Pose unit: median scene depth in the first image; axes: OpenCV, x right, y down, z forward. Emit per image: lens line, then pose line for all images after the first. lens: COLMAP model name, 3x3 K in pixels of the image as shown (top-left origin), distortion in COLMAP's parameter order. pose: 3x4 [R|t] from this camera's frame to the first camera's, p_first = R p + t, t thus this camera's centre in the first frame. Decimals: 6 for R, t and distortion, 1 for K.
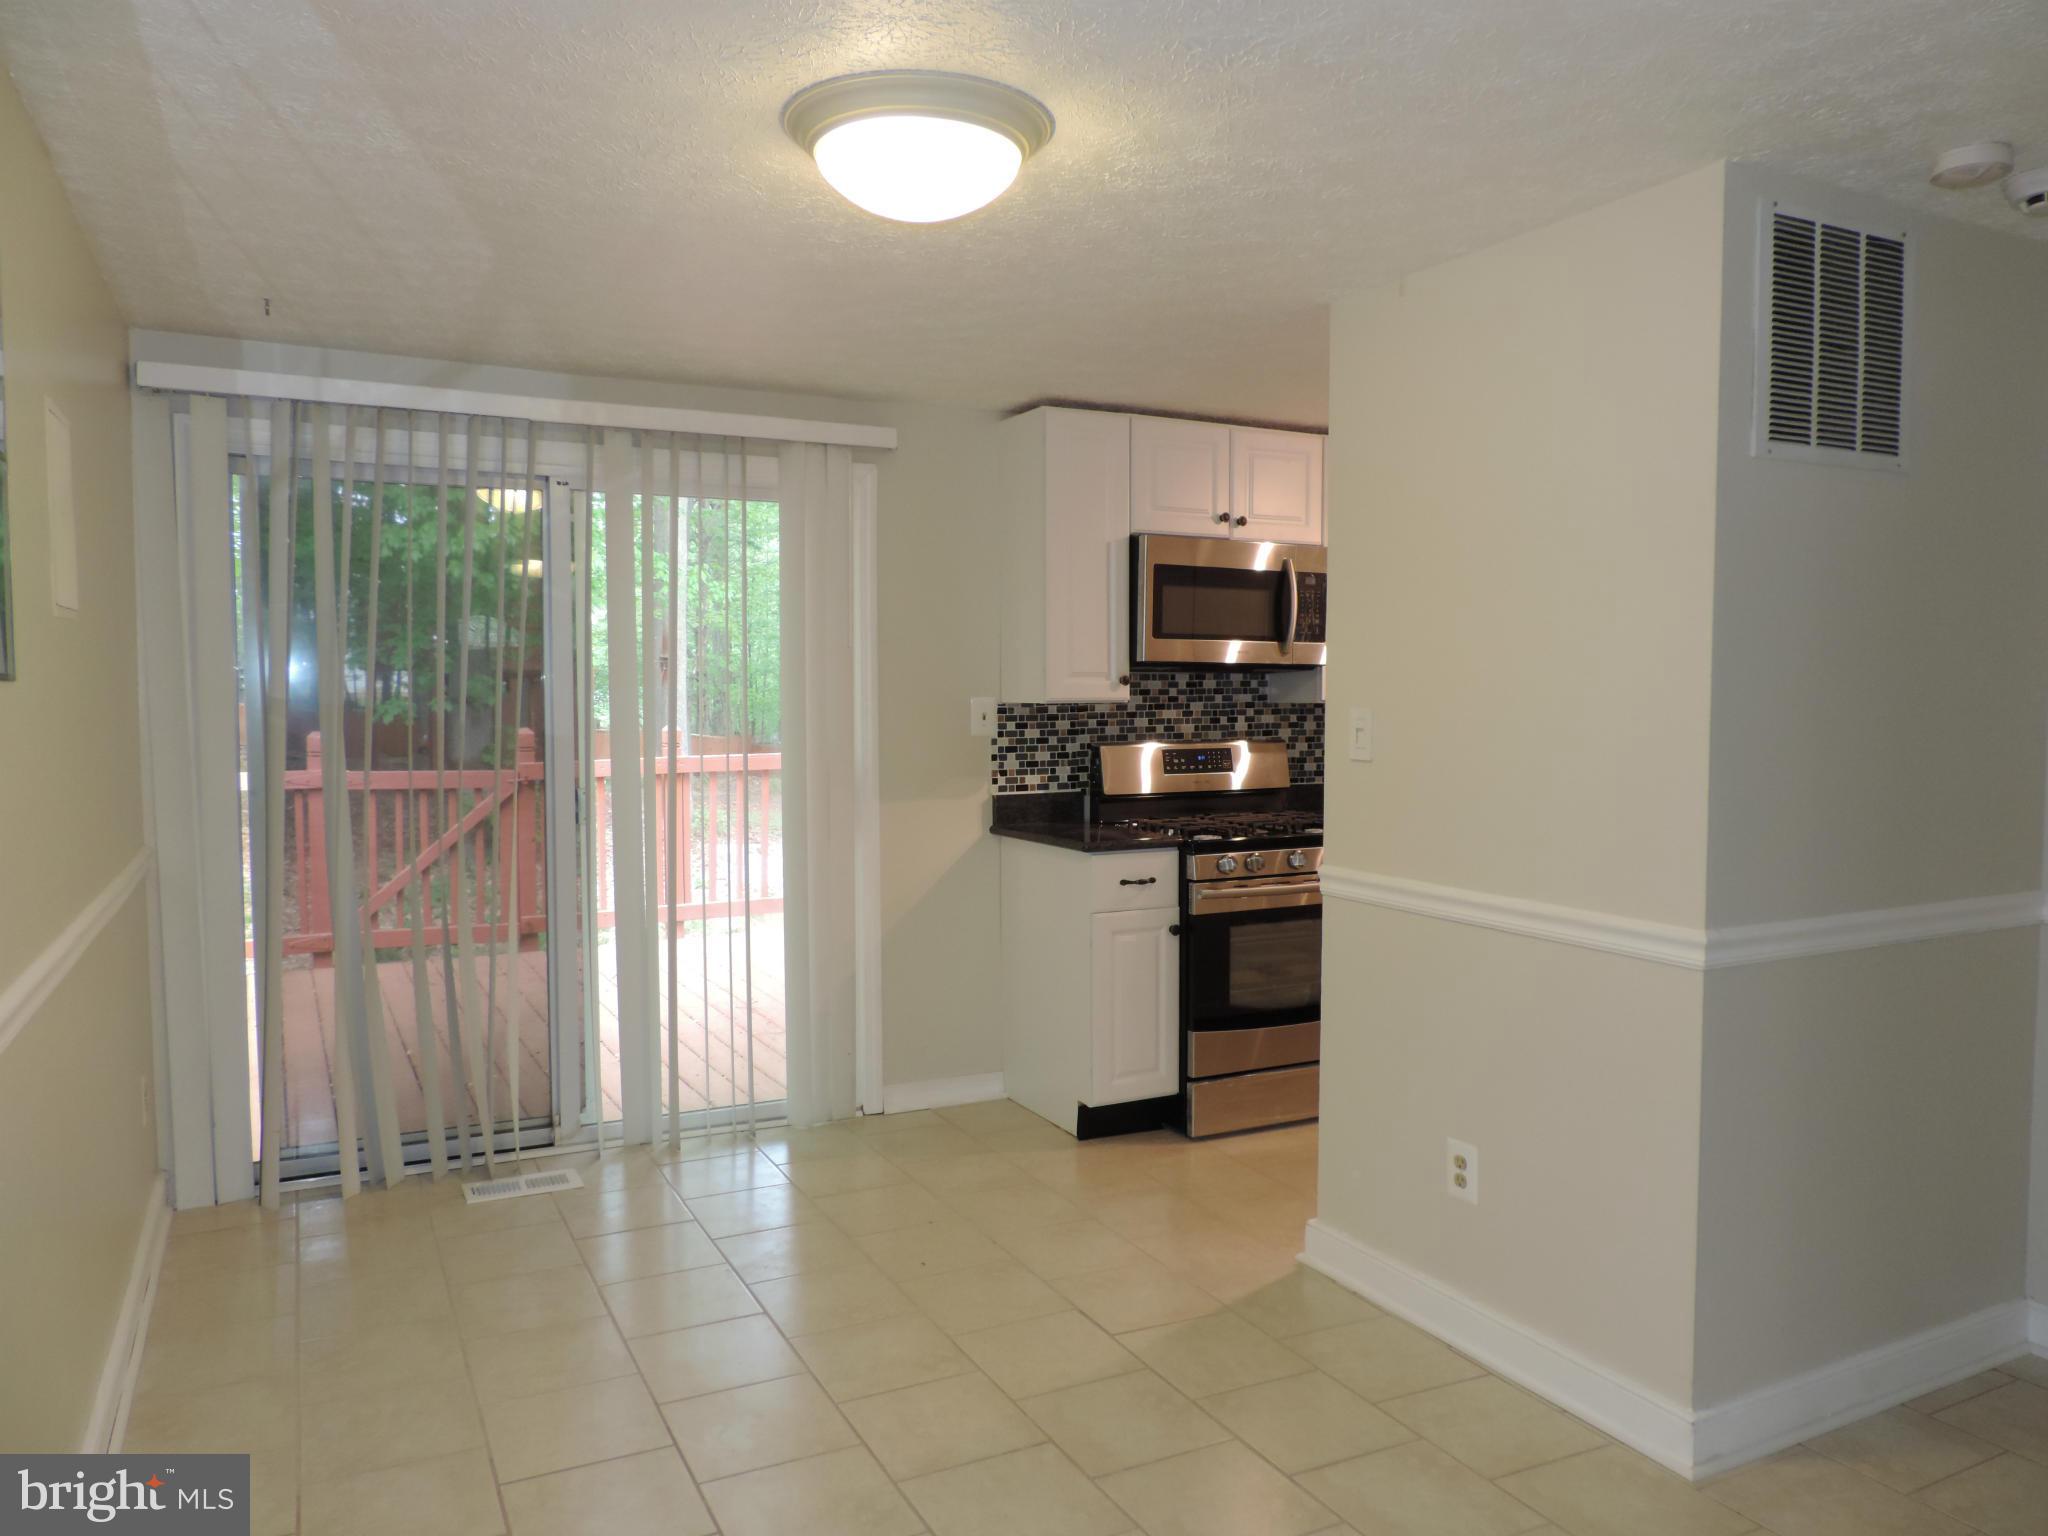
lens RADIAL K [[1473.1, 0, 1042.6], [0, 1473.1, 760.4], [0, 0, 1]] dist [-0.001333, -0.001483]
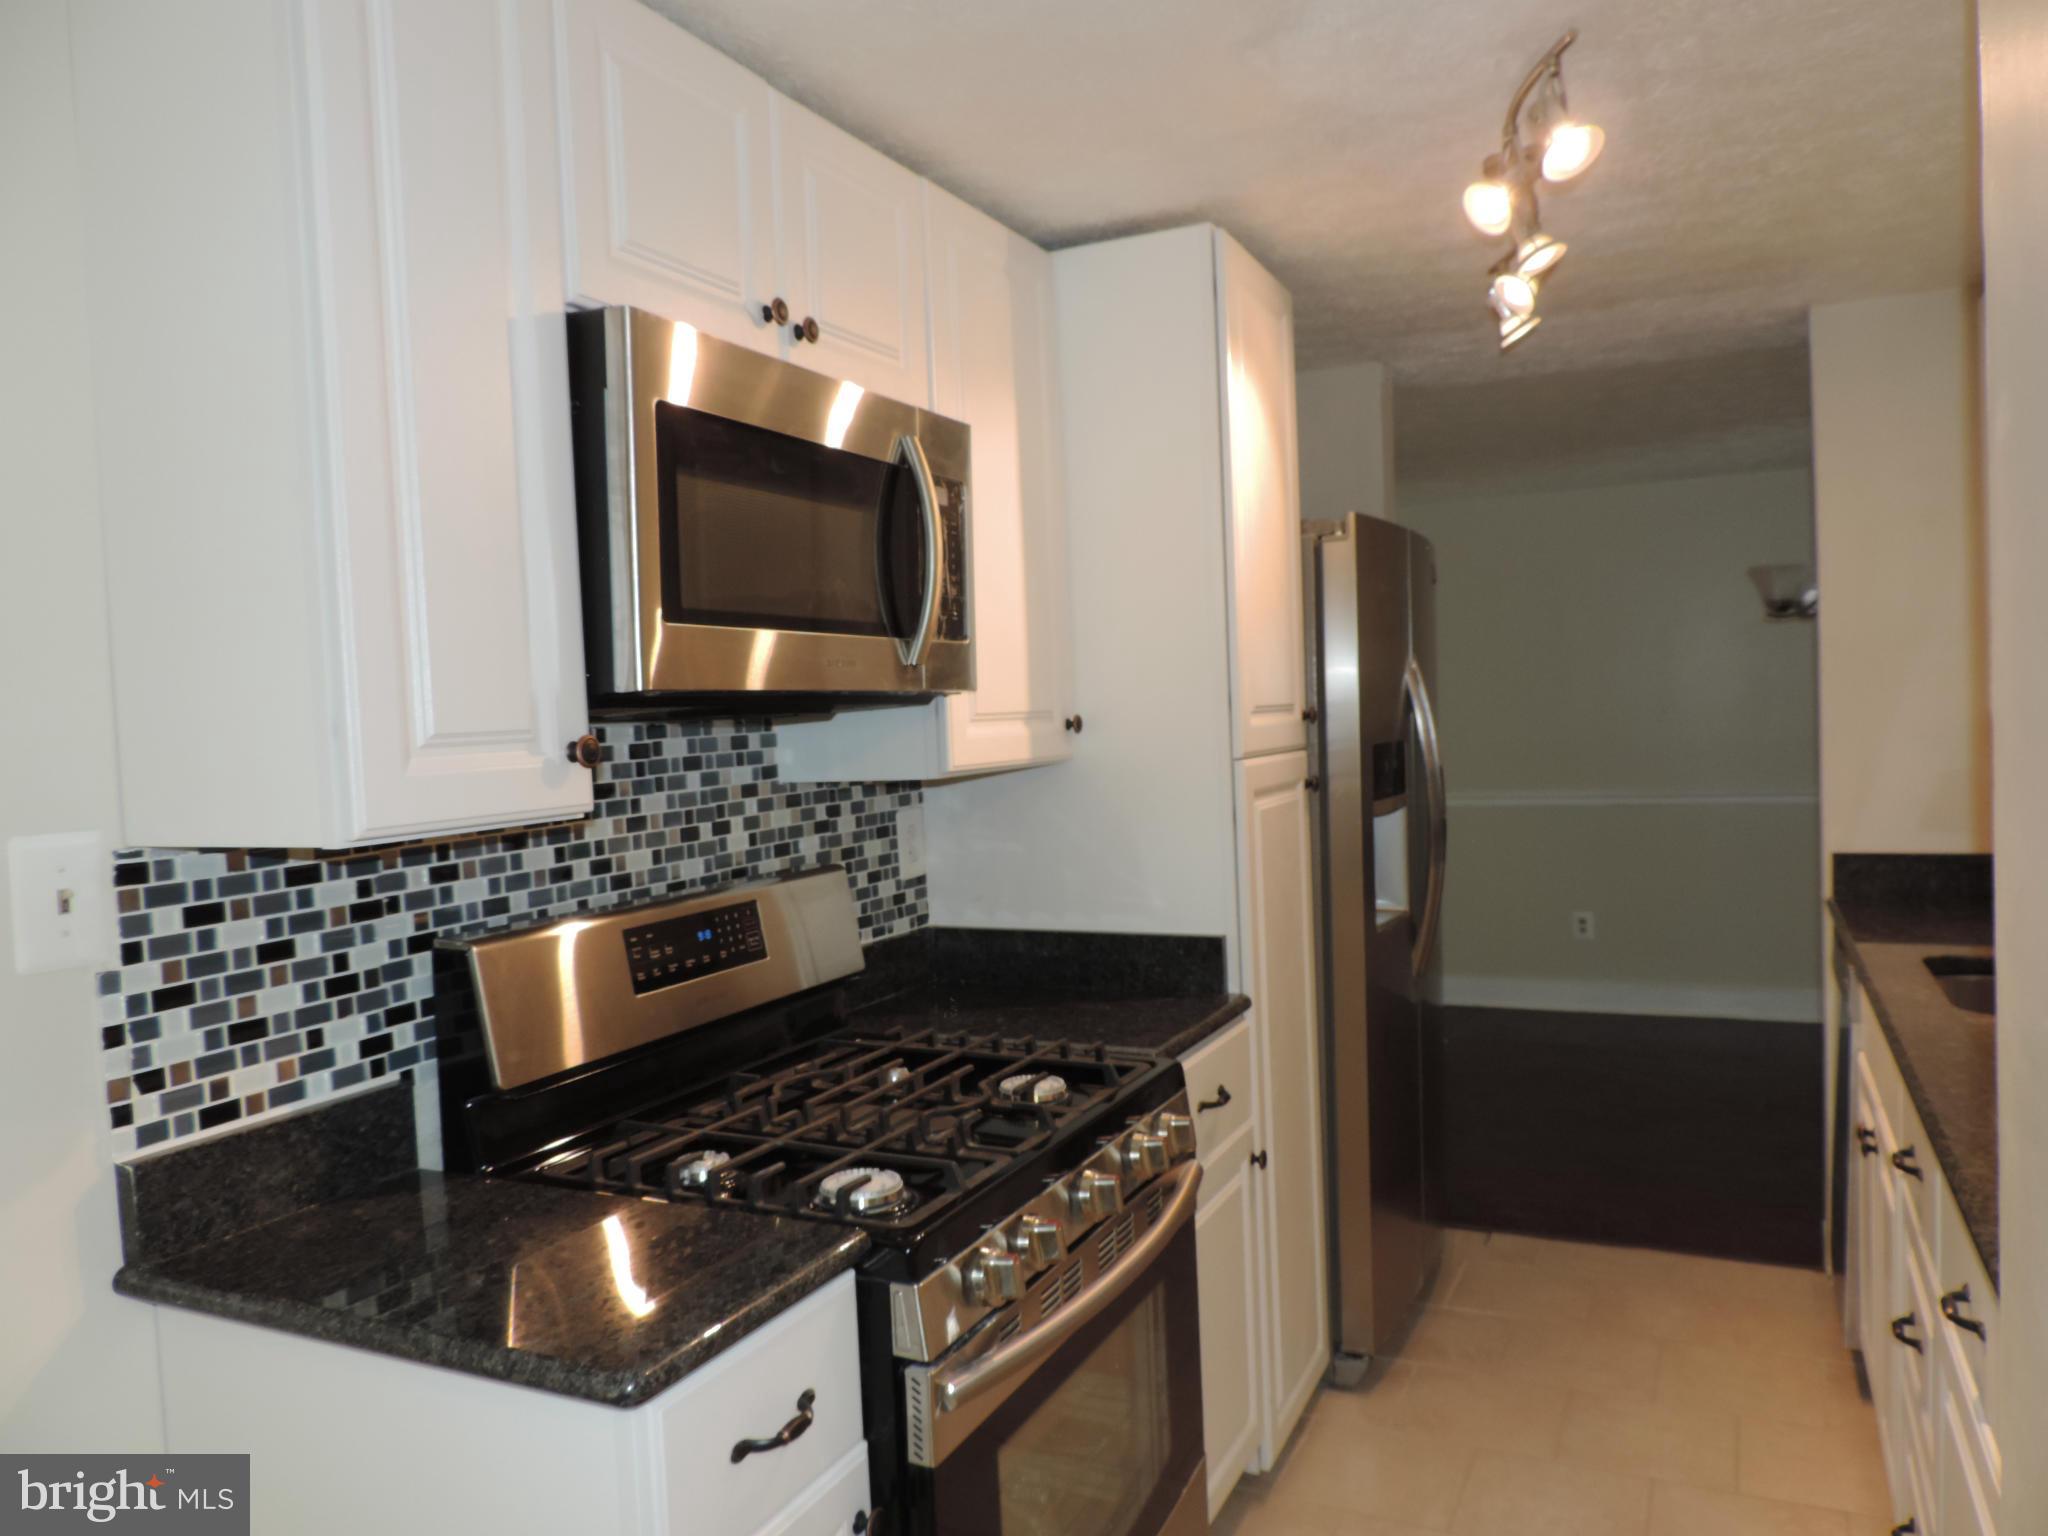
lens RADIAL K [[1476.8, 0, 1024.0], [0, 1476.8, 768.0], [0, 0, 1]] dist [0.000952, 0.001017]
pose [[0.800197, -0.059796, 0.596749, -0.058863], [0.074152, 0.997247, 0.000493, -0.041046], [-0.595136, 0.043856, 0.802428, 0.639412]]
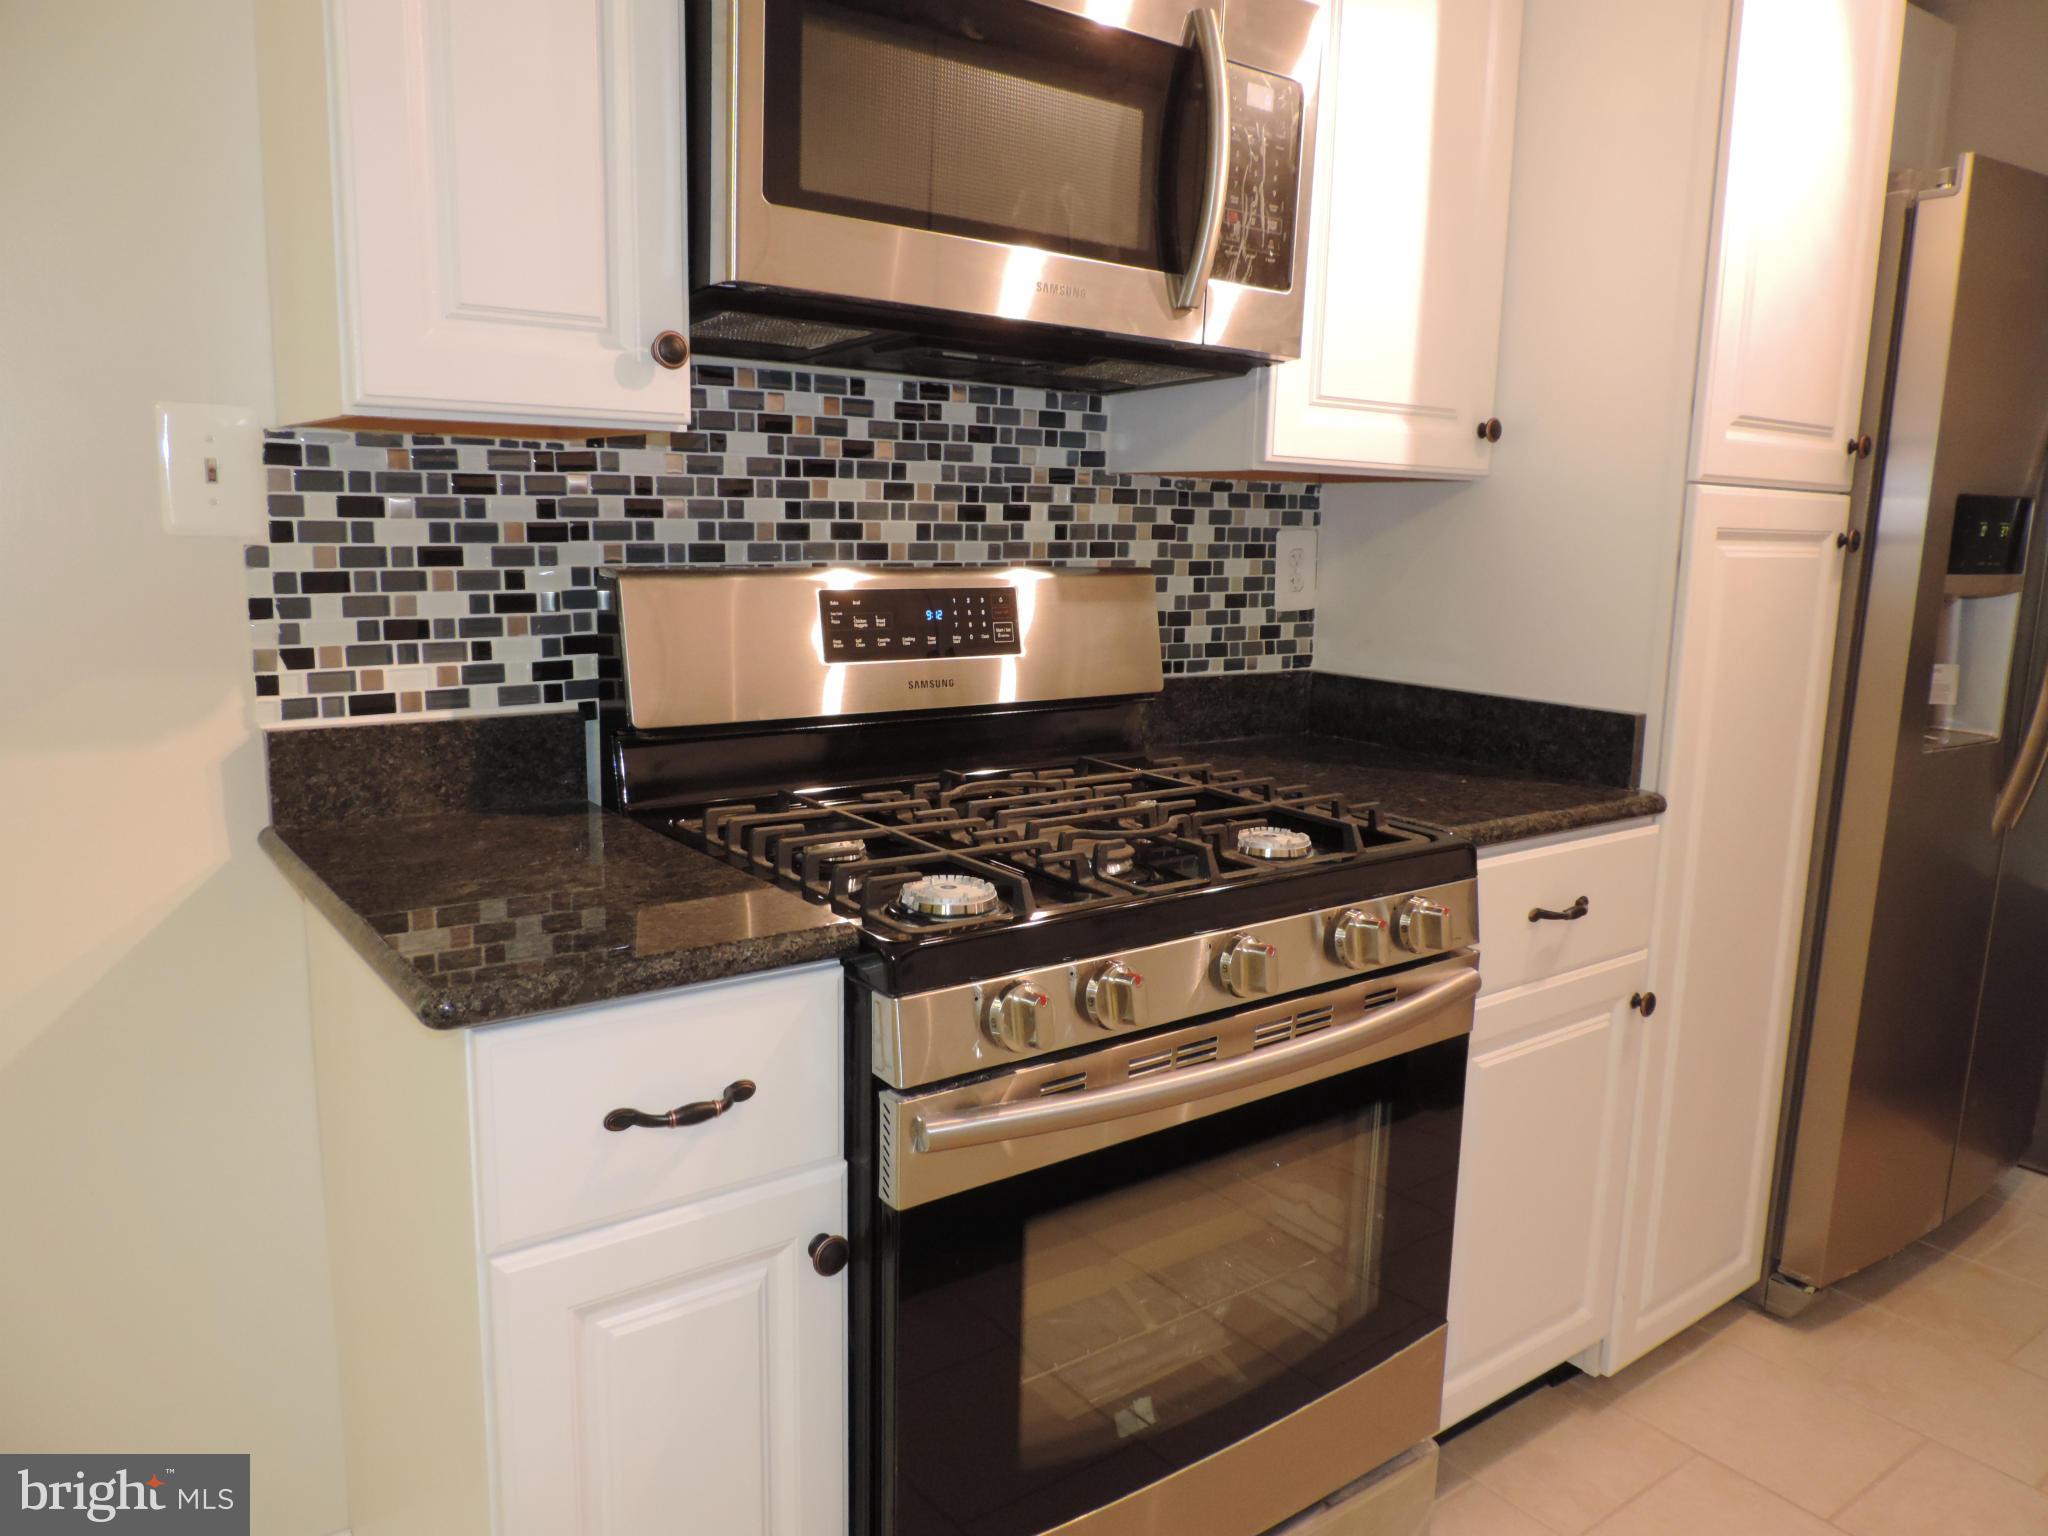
lens RADIAL K [[1473.1, 0, 1042.6], [0, 1473.1, 760.4], [0, 0, 1]] dist [-0.001333, -0.001483]
pose [[0.984890, -0.004374, 0.173126, 0.072935], [-0.015554, 0.993407, 0.113584, -0.007710], [-0.172481, -0.114561, 0.978328, 0.653791]]
